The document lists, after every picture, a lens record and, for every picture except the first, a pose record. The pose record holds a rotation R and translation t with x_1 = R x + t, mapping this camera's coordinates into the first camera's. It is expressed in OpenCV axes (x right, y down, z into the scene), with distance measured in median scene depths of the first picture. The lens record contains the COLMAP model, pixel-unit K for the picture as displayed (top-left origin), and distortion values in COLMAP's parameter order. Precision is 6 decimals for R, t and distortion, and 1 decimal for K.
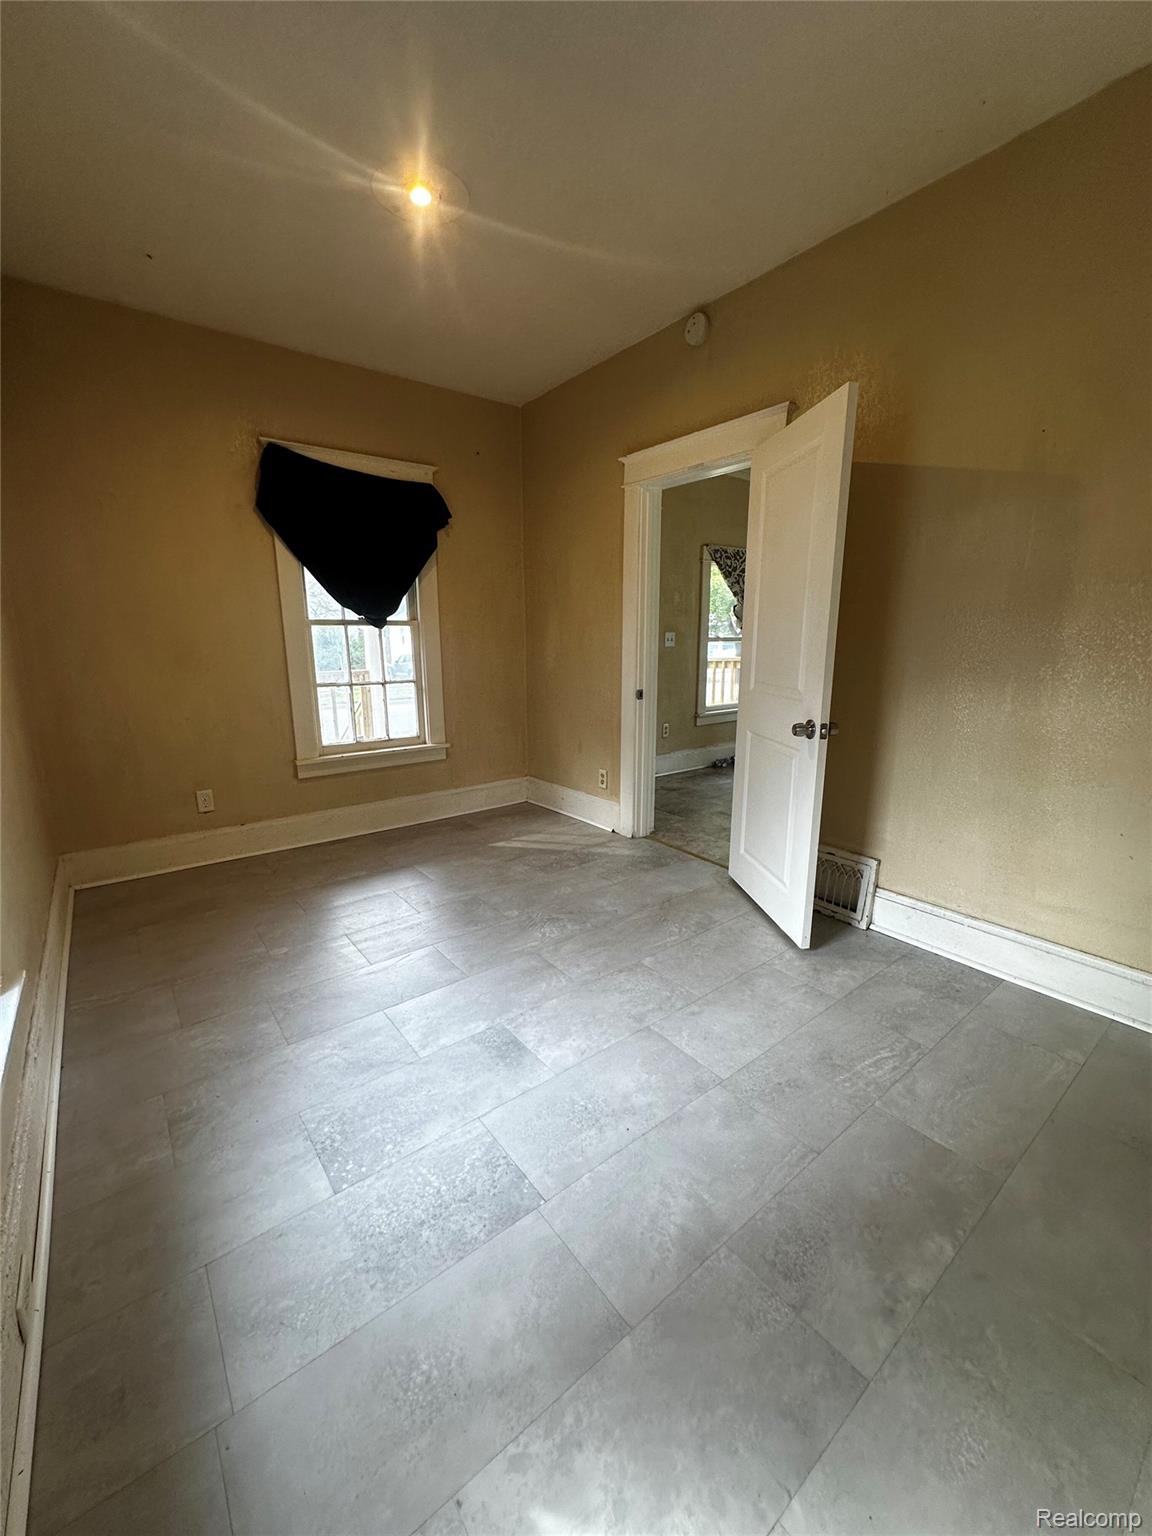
lens RADIAL K [[612.9, 0, 576.0], [0, 612.9, 768.0], [0, 0, 1]] dist [-0.003440, 0.000690]
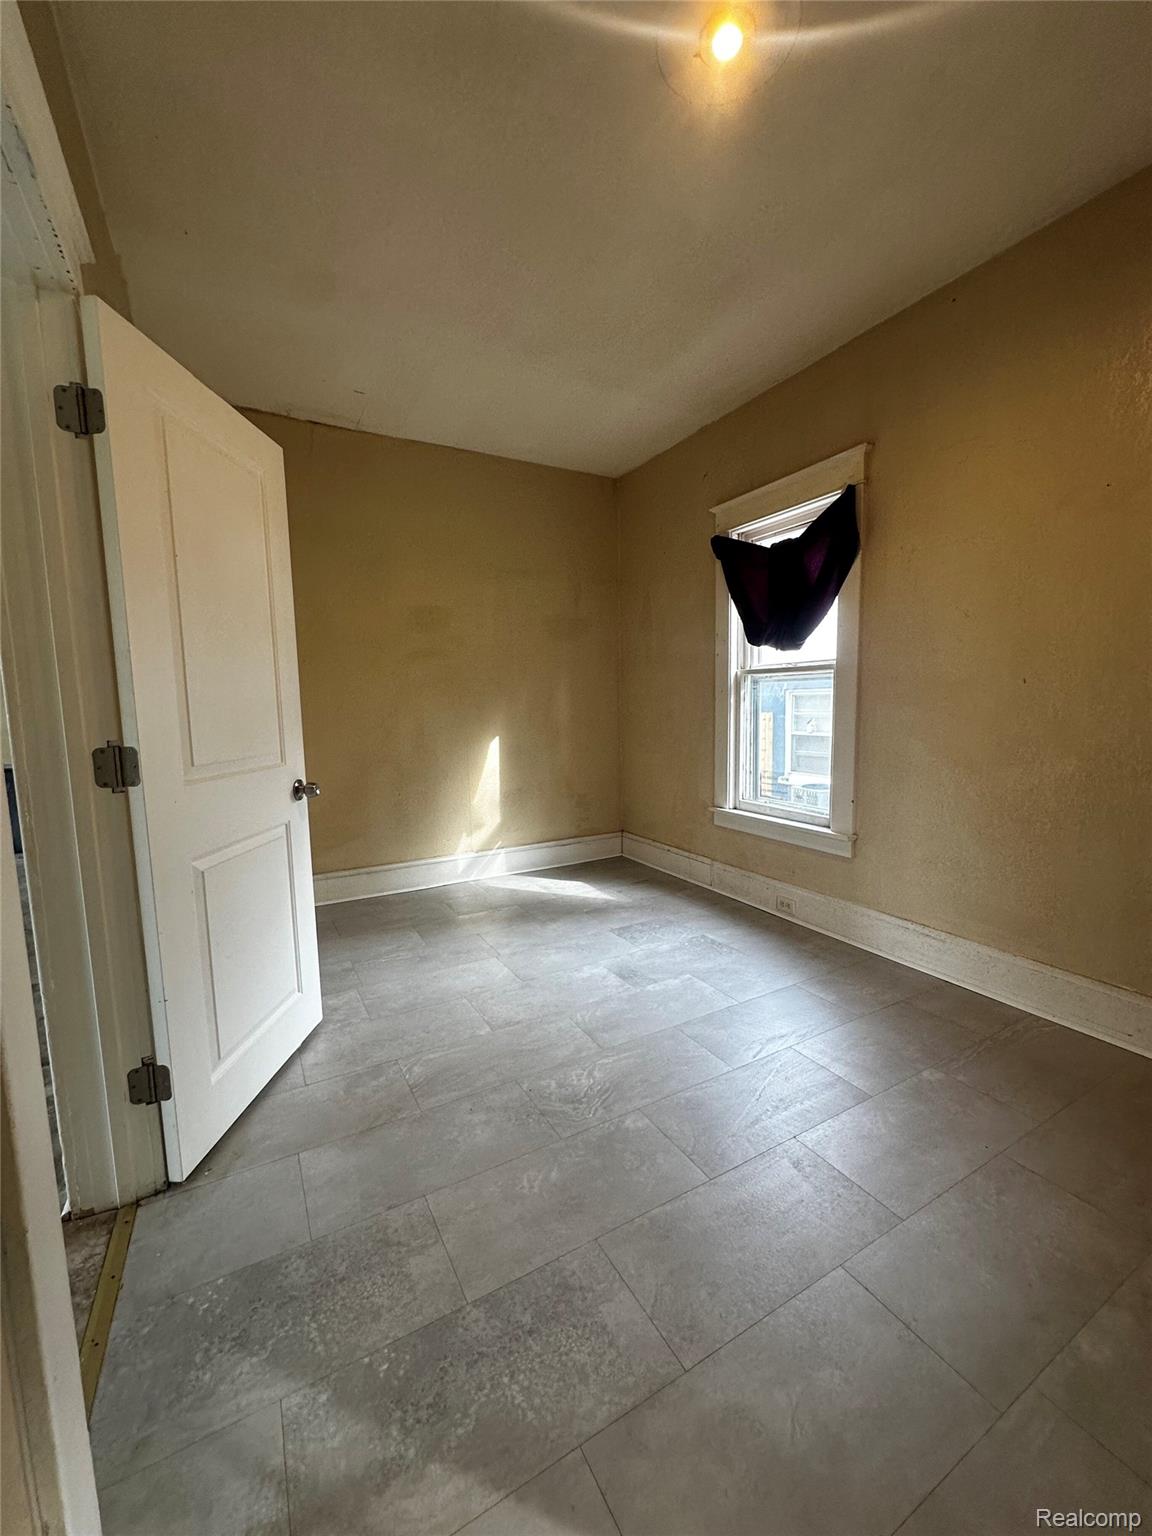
lens RADIAL K [[612.9, 0, 576.0], [0, 612.9, 768.0], [0, 0, 1]] dist [-0.003440, 0.000690]
pose [[-0.988149, 0.008070, 0.153284, -0.177514], [0.056295, 0.948084, 0.312996, -0.369163], [-0.142800, 0.317916, -0.937303, 1.837012]]
